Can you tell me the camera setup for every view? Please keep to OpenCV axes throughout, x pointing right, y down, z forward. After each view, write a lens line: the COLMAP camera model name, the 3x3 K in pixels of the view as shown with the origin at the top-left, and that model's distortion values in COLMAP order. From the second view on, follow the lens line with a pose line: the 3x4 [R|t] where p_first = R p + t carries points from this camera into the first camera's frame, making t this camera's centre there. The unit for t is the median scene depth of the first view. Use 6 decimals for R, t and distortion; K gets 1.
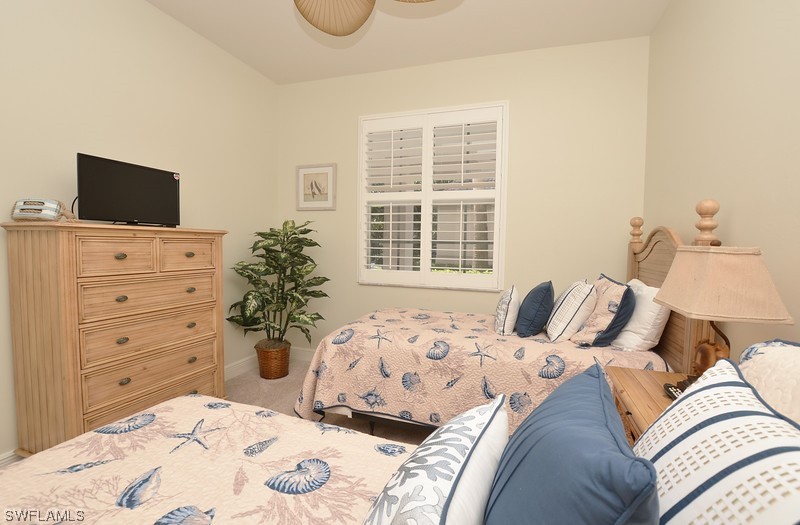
lens RADIAL K [[357.8, 0, 400.0], [0, 357.8, 262.5], [0, 0, 1]] dist [-0.029984, 0.000376]
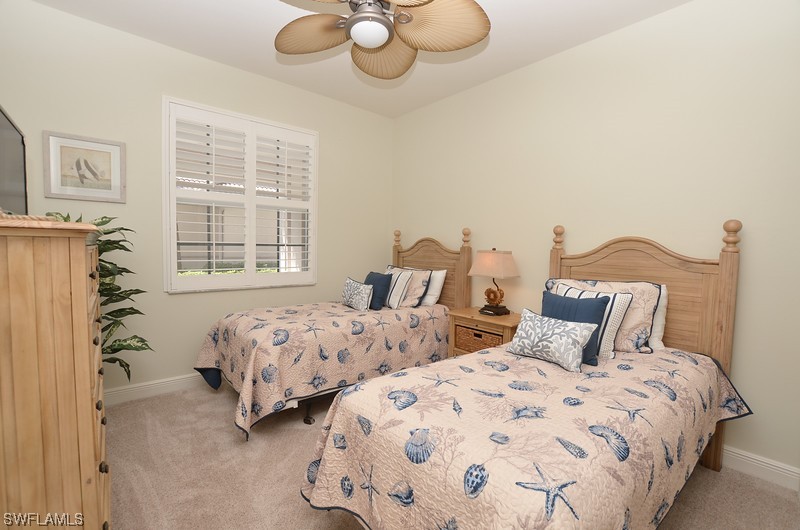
lens RADIAL K [[351.8, 0, 401.9], [0, 351.8, 268.0], [0, 0, 1]] dist [-0.038578, 0.006491]
pose [[0.502507, -0.057527, 0.862657, -0.880088], [0.035219, 0.998318, 0.046058, -0.031752], [-0.863856, 0.007238, 0.503688, 0.171222]]
